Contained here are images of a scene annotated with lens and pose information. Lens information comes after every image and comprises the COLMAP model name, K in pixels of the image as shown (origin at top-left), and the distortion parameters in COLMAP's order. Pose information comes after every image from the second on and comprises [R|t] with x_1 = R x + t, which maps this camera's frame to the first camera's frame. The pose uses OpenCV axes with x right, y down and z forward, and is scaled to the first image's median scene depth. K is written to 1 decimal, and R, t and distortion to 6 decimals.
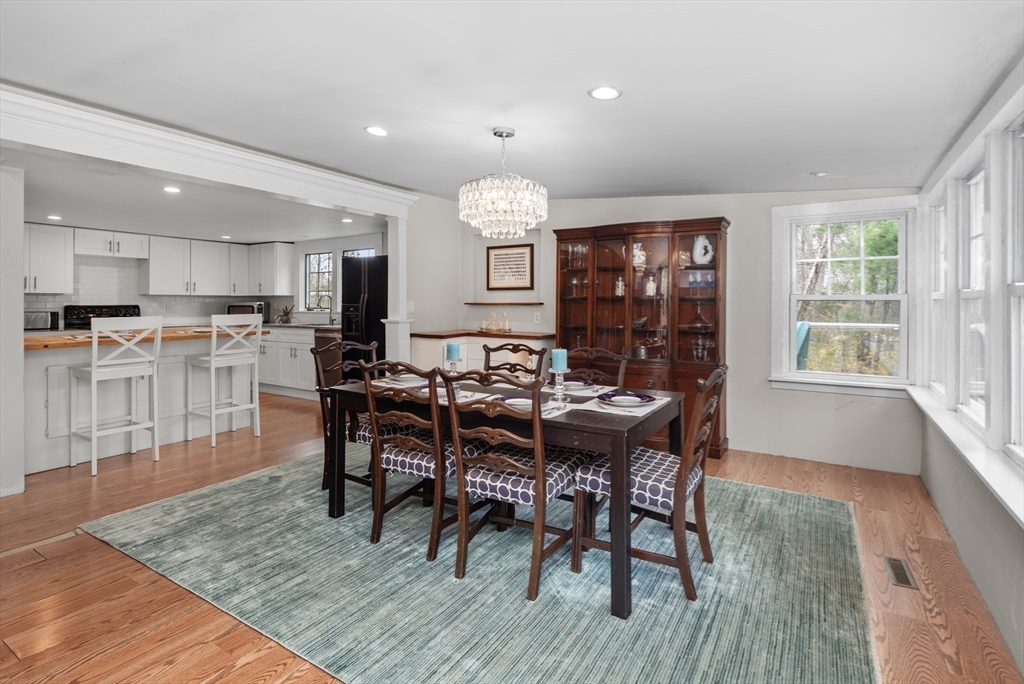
lens RADIAL K [[506.7, 0, 505.8], [0, 506.7, 303.8], [0, 0, 1]] dist [-0.005249, -0.001085]
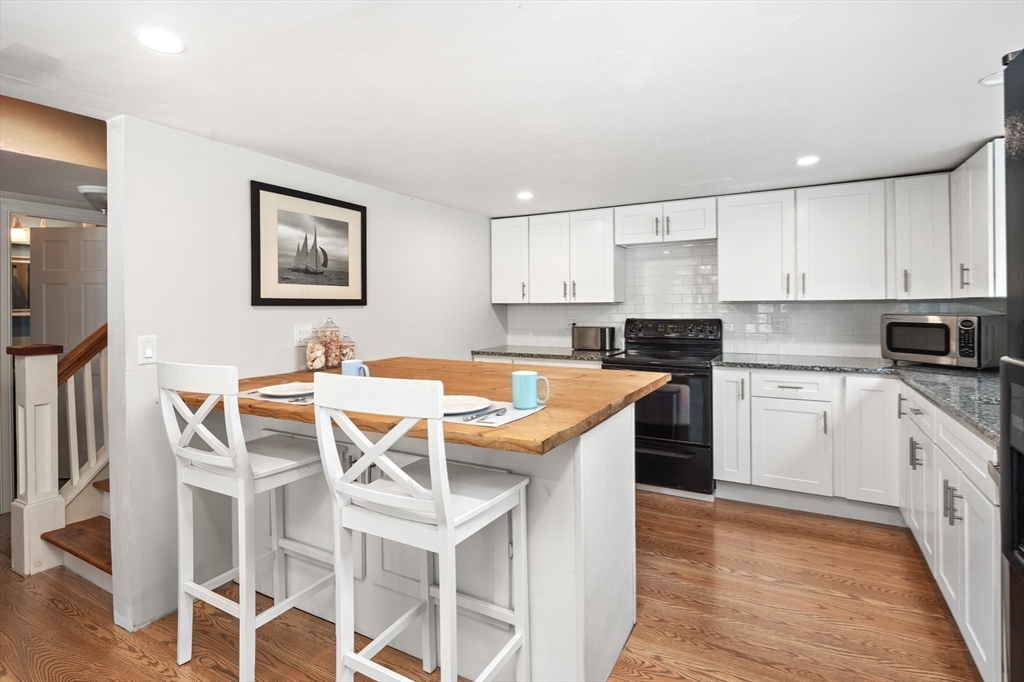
lens RADIAL K [[506.7, 0, 521.3], [0, 506.7, 309.1], [0, 0, 1]] dist [-0.005249, -0.001085]
pose [[0.065404, 0.004413, -0.997849, -0.134801], [0.007020, 0.999963, 0.004882, -0.012021], [0.997834, -0.007325, 0.065370, 0.647551]]
